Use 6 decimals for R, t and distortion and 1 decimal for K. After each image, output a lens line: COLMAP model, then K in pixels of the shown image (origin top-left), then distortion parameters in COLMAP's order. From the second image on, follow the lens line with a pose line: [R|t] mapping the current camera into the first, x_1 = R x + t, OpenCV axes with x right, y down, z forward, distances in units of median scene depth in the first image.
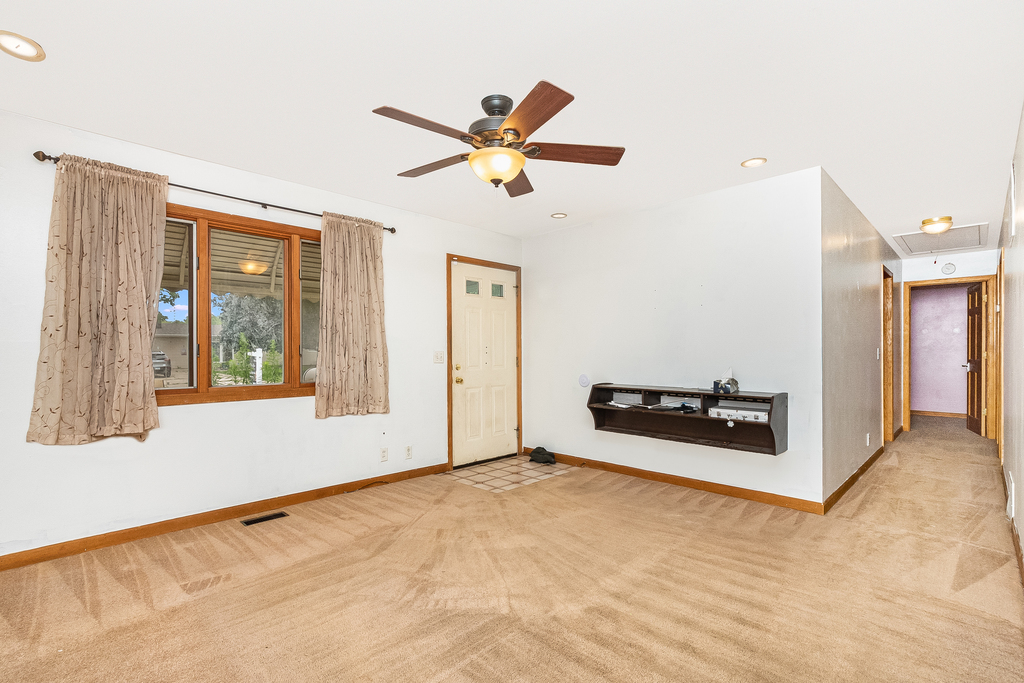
lens RADIAL K [[461.6, 0, 512.7], [0, 461.6, 348.1], [0, 0, 1]] dist [0.000121, -0.000423]
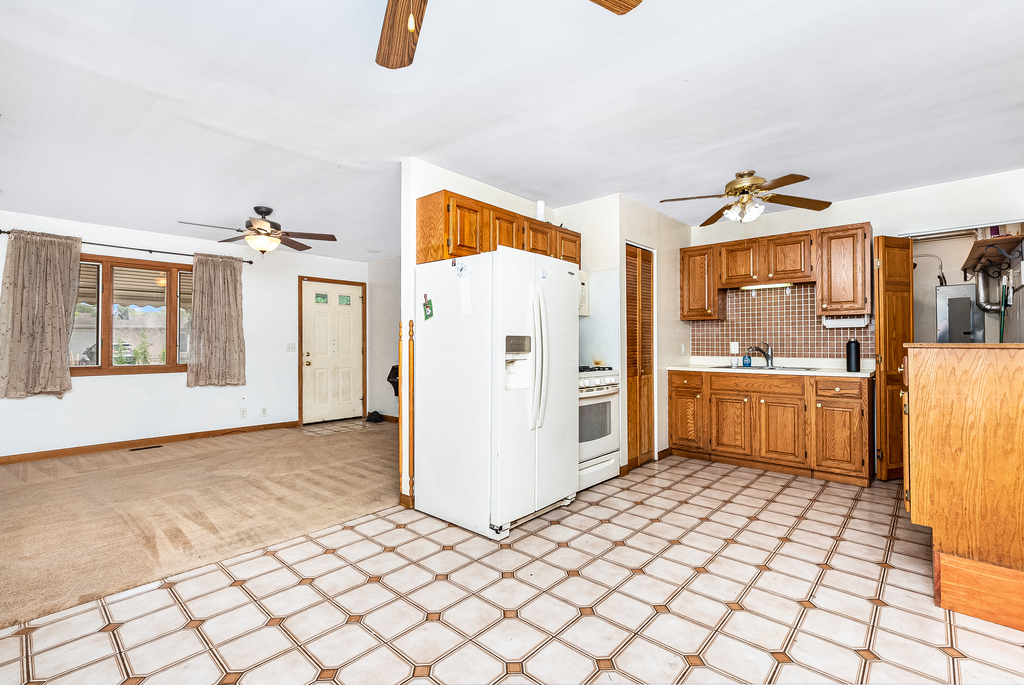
lens RADIAL K [[455.6, 0, 526.5], [0, 455.6, 331.8], [0, 0, 1]] dist [0.000392, -0.000382]
pose [[0.998093, 0.003136, 0.061644, 0.599000], [-0.002209, 0.999883, -0.015110, -0.011102], [-0.061685, 0.014945, 0.997984, -0.580337]]
